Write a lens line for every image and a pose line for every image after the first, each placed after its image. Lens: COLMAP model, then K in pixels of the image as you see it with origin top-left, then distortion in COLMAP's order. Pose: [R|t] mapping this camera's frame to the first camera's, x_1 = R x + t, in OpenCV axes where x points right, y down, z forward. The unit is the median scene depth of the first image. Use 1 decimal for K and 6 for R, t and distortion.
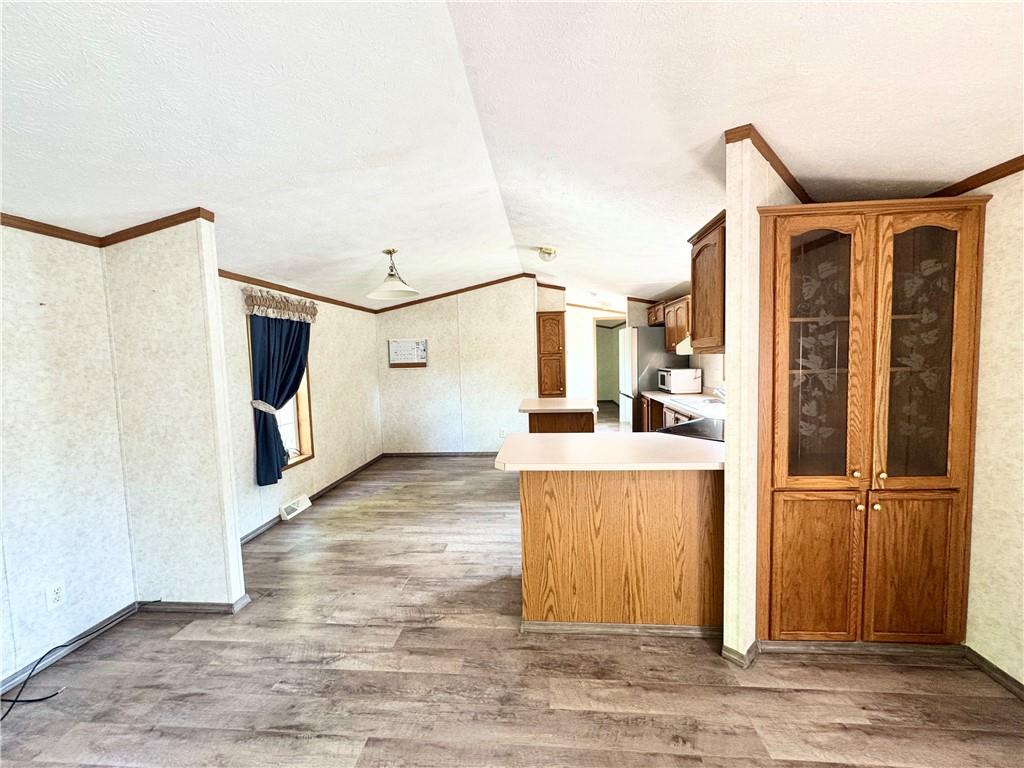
lens RADIAL K [[409.7, 0, 512.0], [0, 409.7, 384.0], [0, 0, 1]] dist [-0.001478, 0.000085]
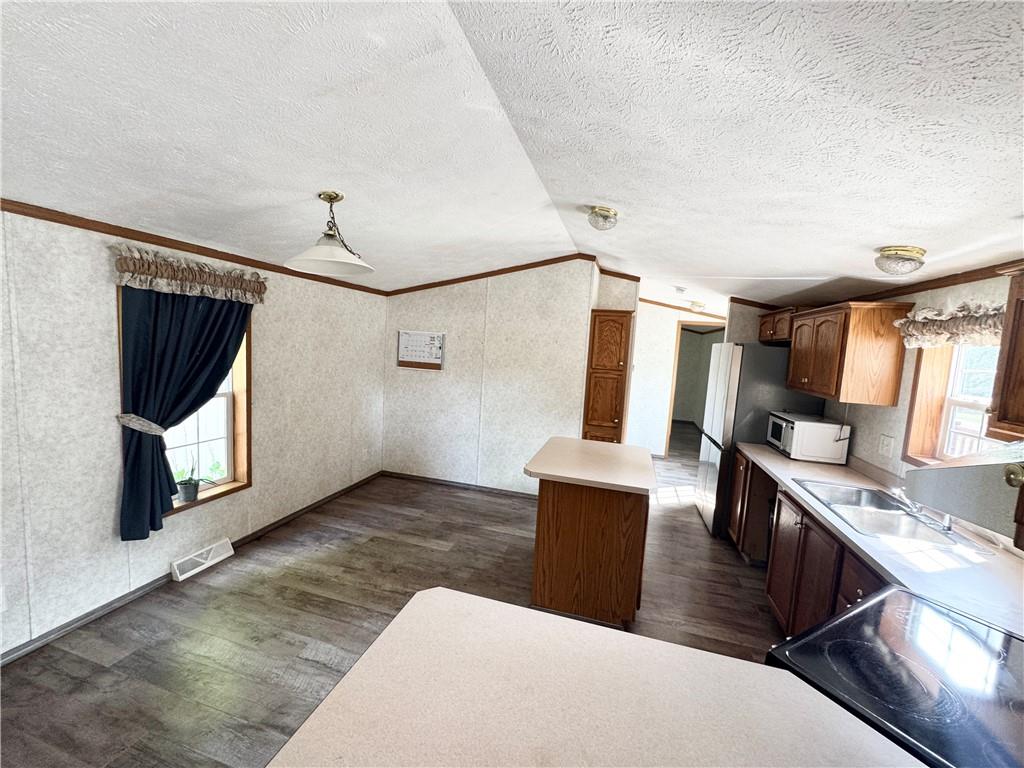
lens RADIAL K [[409.7, 0, 512.0], [0, 409.7, 384.0], [0, 0, 1]] dist [-0.001478, 0.000085]
pose [[0.977559, 0.107523, -0.181154, 0.111080], [-0.102402, 0.994039, 0.037417, -0.098656], [0.184097, -0.018027, 0.982743, 0.453883]]
